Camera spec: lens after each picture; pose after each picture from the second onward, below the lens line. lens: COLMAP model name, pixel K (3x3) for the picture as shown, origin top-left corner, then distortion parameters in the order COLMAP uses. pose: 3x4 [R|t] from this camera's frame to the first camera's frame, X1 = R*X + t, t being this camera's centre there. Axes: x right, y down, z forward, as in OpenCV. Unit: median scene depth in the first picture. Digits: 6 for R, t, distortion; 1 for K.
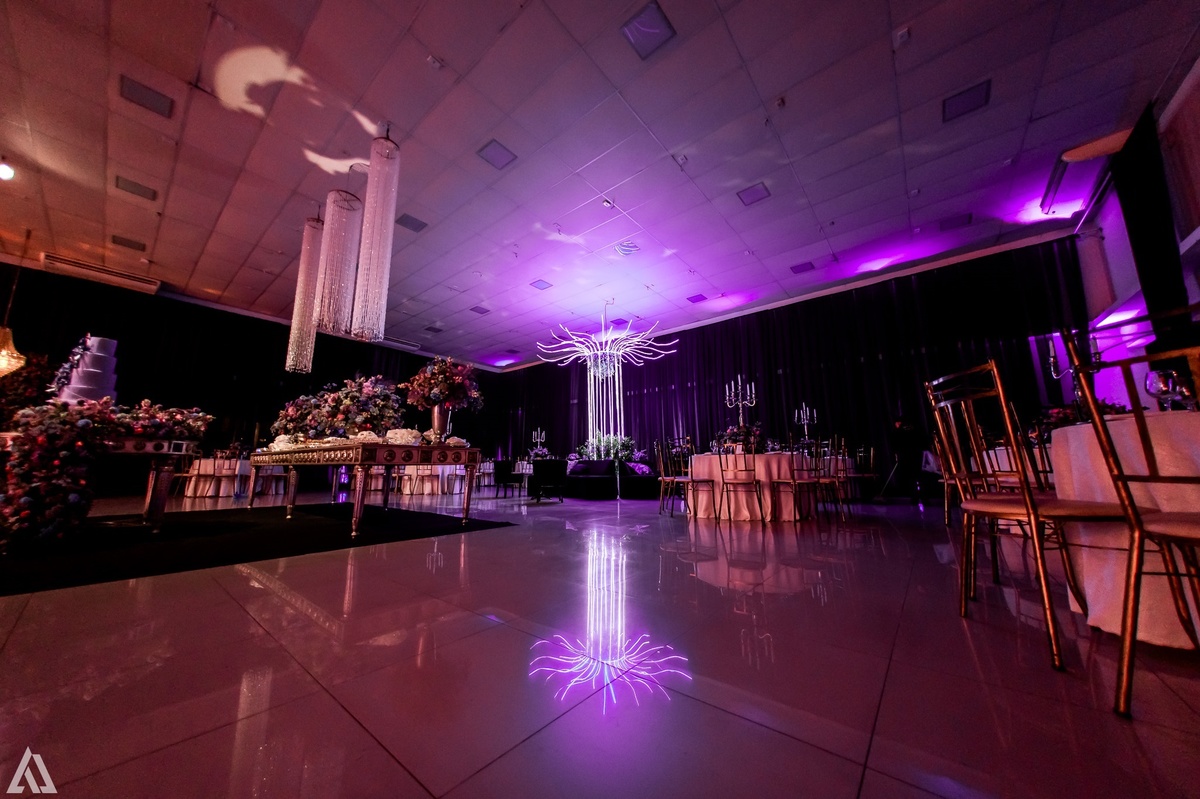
lens RADIAL K [[406.6, 0, 599.8], [0, 406.6, 399.3], [0, 0, 1]] dist [0.014073, -0.000217]
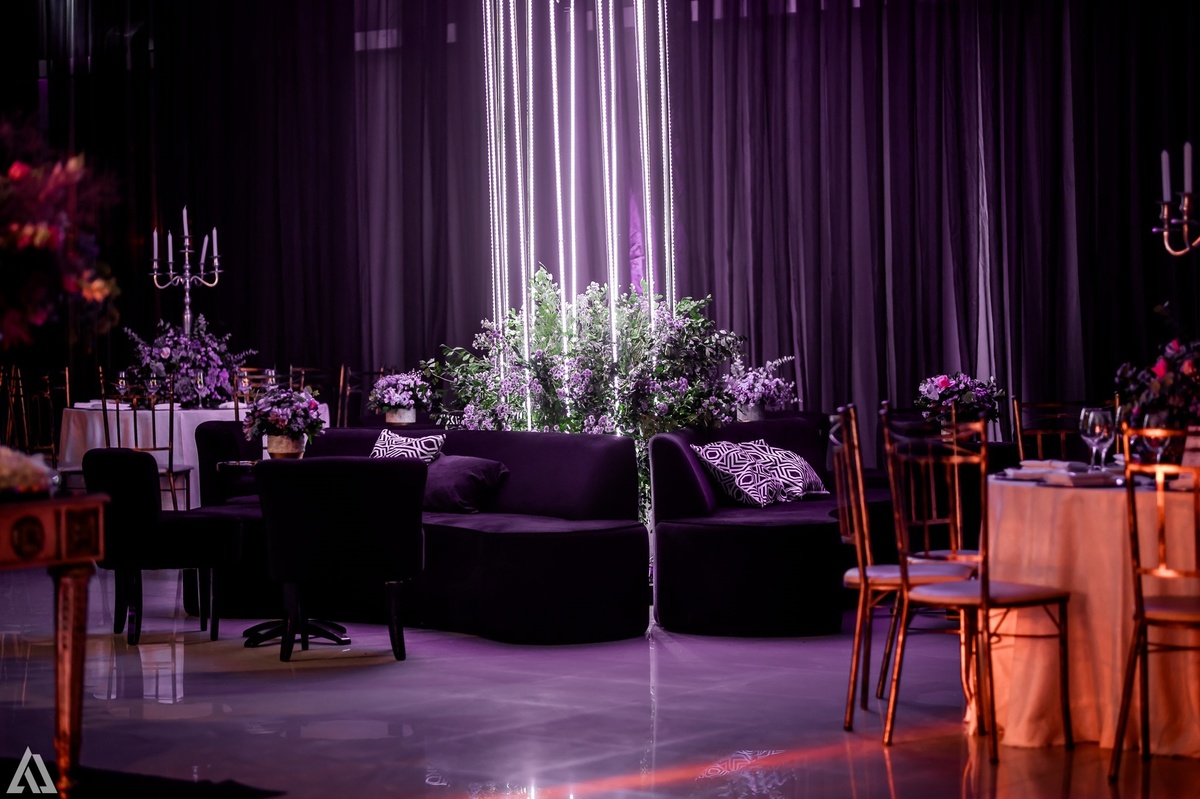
lens RADIAL K [[2881.7, 0, 599.6], [0, 2881.7, 399.5], [0, 0, 1]] dist [0.090484, 0.000000]
pose [[0.998901, -0.007336, 0.046302, -0.054984], [-0.002115, 0.979621, 0.200843, -0.186712], [-0.046831, -0.200720, 0.978529, -0.455026]]
